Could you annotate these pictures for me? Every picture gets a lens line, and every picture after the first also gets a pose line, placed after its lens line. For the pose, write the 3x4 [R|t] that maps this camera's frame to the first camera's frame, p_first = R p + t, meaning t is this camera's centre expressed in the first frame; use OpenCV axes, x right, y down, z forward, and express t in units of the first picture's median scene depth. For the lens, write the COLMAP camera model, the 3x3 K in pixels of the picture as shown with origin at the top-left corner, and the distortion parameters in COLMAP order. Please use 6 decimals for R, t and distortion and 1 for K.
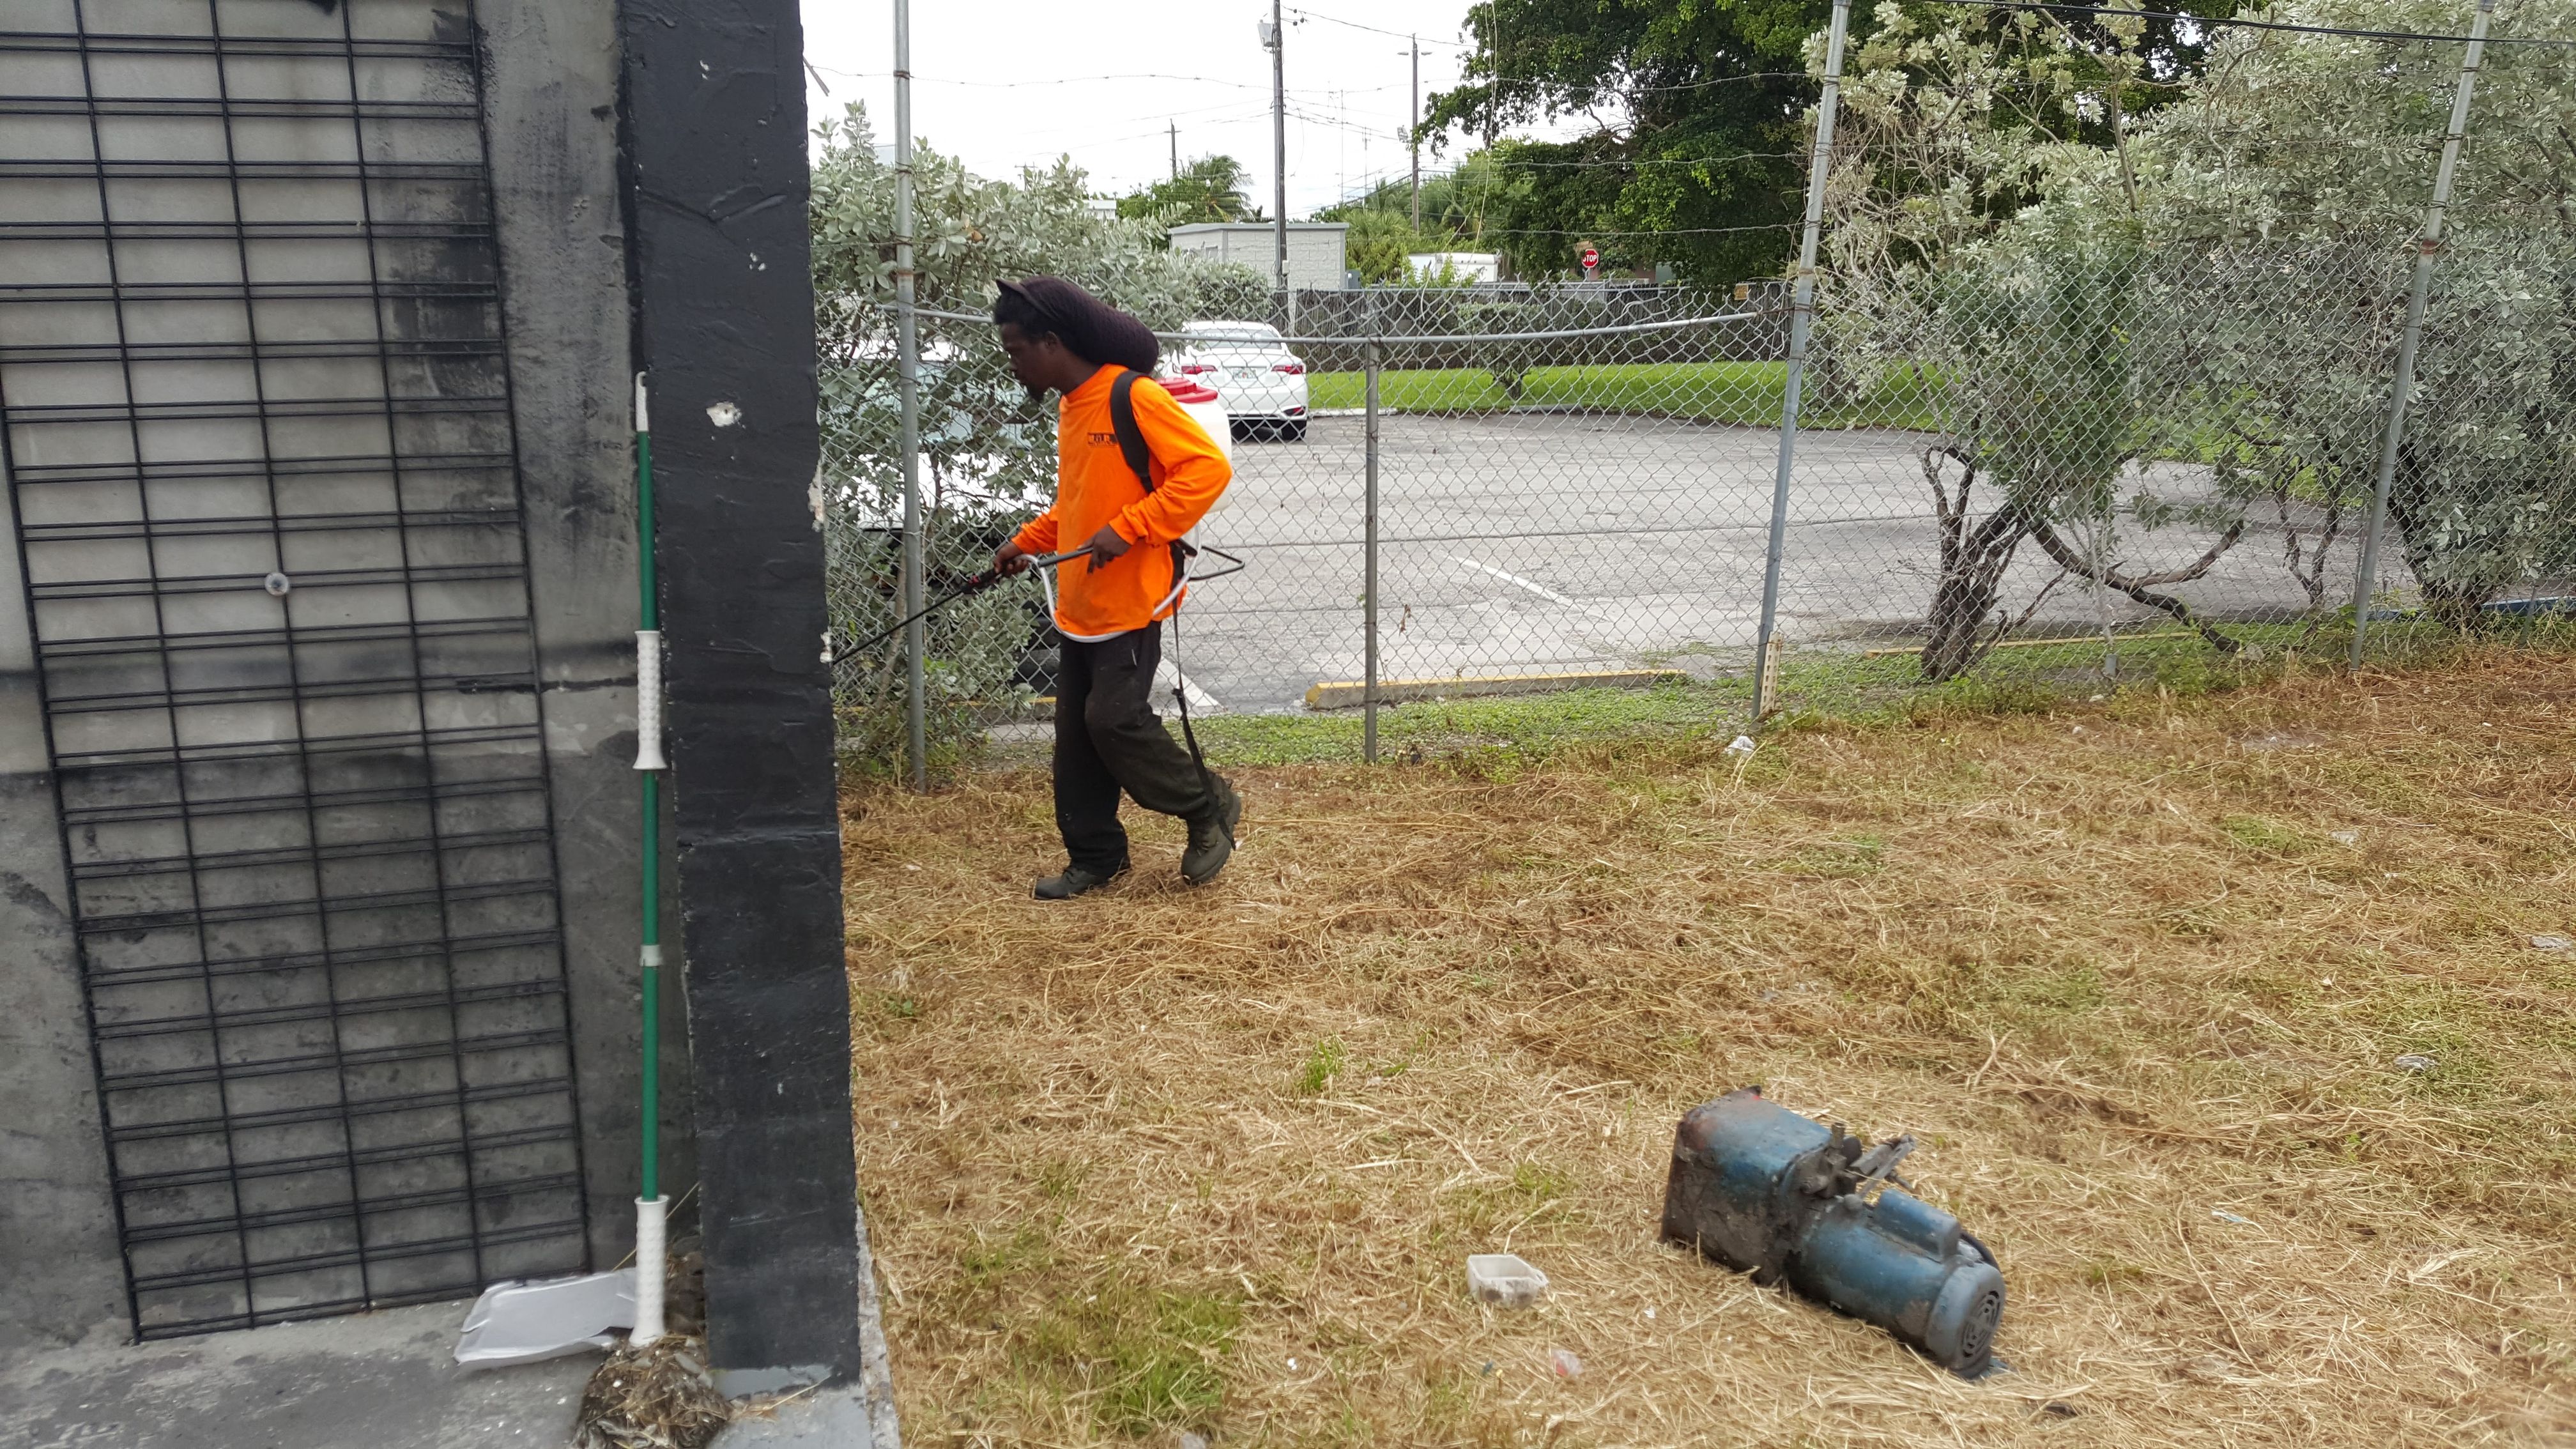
lens RADIAL K [[1867.3, 0, 1280.6], [0, 1867.3, 705.5], [0, 0, 1]] dist [0.093894, -0.181671]
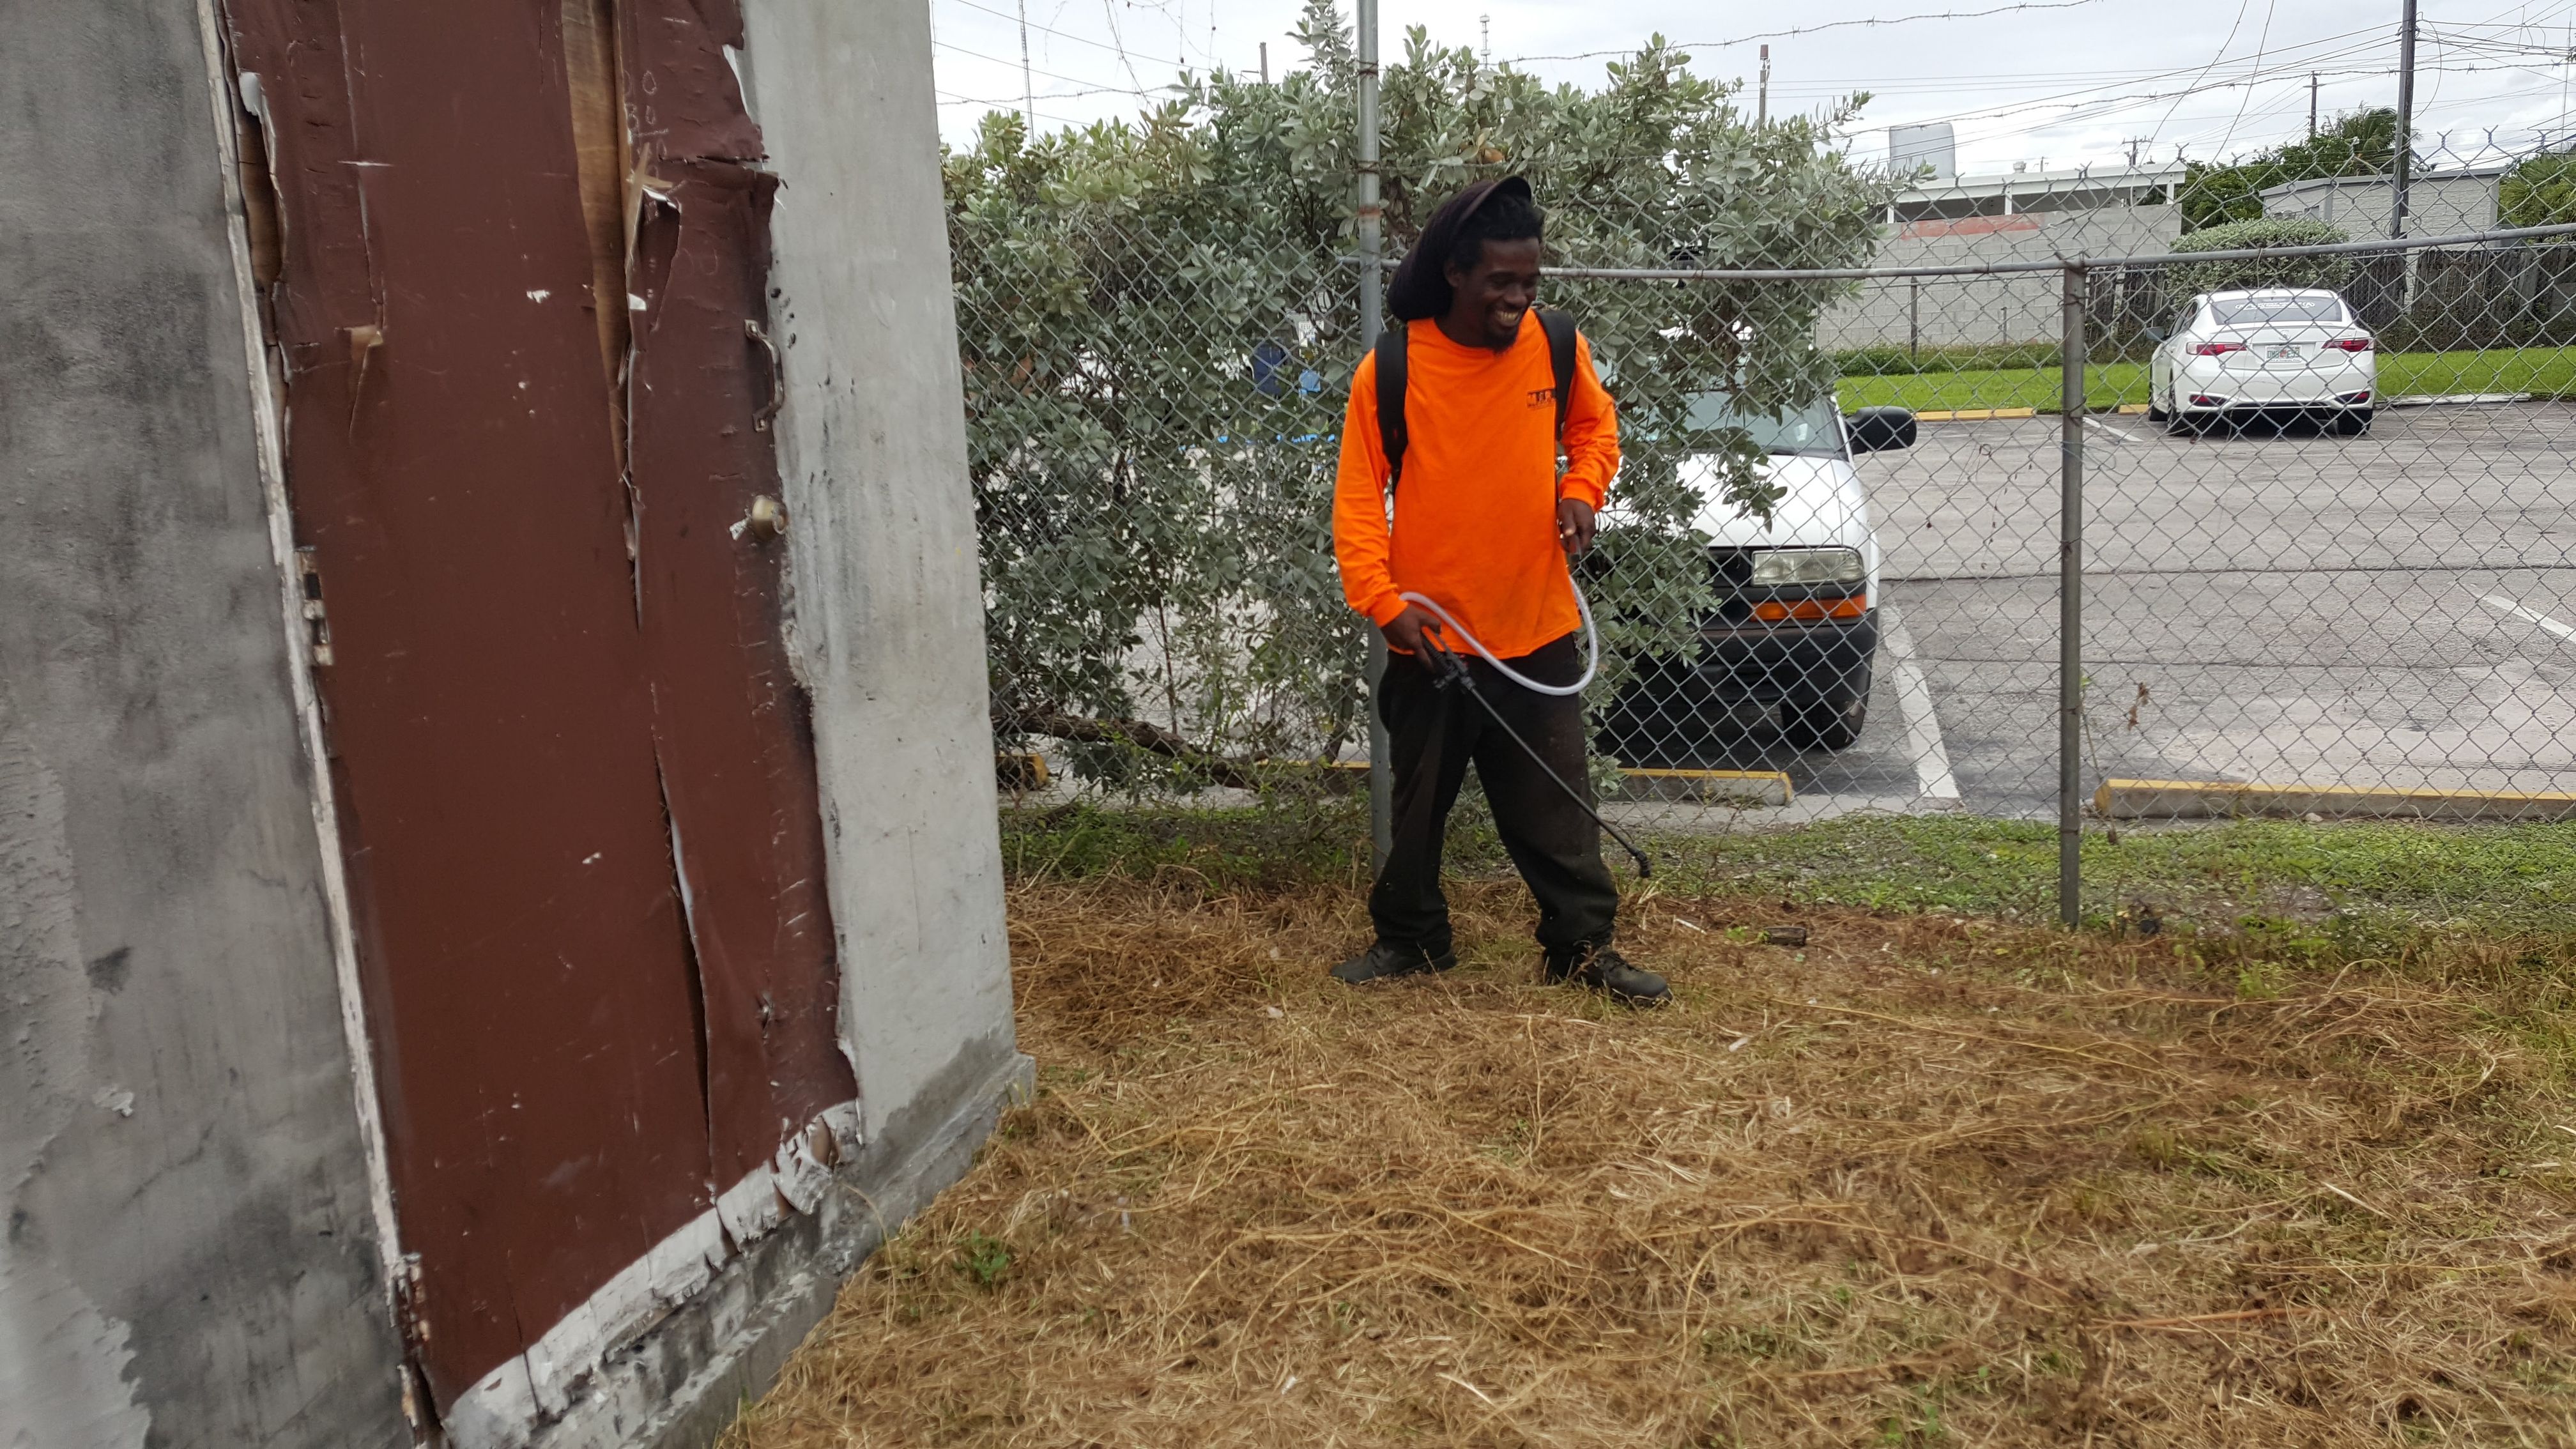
lens RADIAL K [[1867.3, 0, 1280.6], [0, 1867.3, 705.5], [0, 0, 1]] dist [0.093894, -0.181671]
pose [[0.849920, 0.058018, -0.523708, 0.158193], [-0.060518, 0.998091, 0.012357, -0.037291], [0.523425, 0.021191, 0.851808, 0.317029]]
